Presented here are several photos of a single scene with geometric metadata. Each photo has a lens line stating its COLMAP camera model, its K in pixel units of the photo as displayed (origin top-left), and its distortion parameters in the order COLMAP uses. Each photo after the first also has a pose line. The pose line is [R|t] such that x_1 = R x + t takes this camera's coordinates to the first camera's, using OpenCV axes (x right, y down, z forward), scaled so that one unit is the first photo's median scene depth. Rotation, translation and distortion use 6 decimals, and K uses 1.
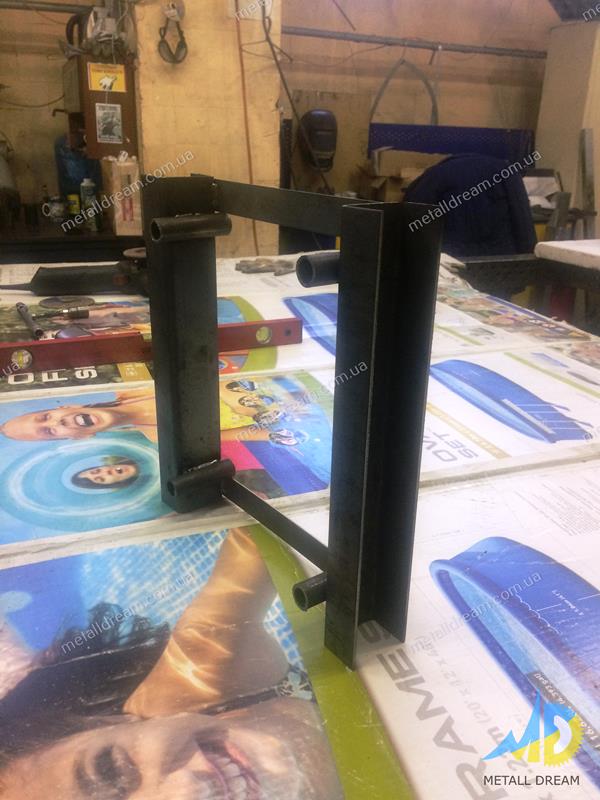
lens RADIAL K [[679.4, 0, 309.3], [0, 679.4, 405.9], [0, 0, 1]] dist [0.101781, -0.179026]
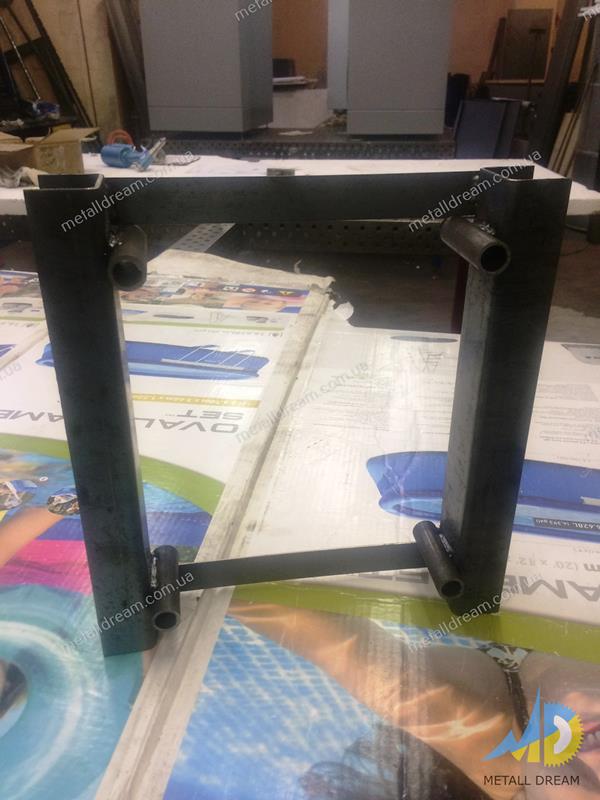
lens RADIAL K [[679.4, 0, 309.3], [0, 679.4, 405.9], [0, 0, 1]] dist [0.101781, -0.179026]
pose [[0.487026, -0.412984, 0.769578, -0.428388], [0.335894, 0.901939, 0.271444, -0.160315], [-0.806214, 0.126296, 0.577986, 0.329084]]
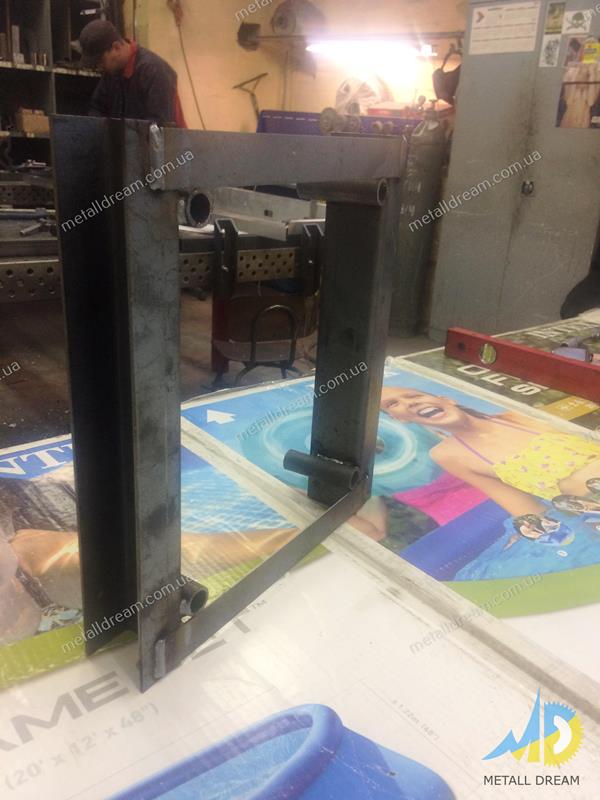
lens RADIAL K [[692.7, 0, 300.0], [0, 692.7, 400.0], [0, 0, 1]] dist [0.090719, -0.179717]
pose [[0.309307, 0.333880, -0.890423, 0.471921], [-0.404263, 0.893685, 0.194674, -0.108540], [0.860756, 0.299751, 0.411399, 0.433272]]
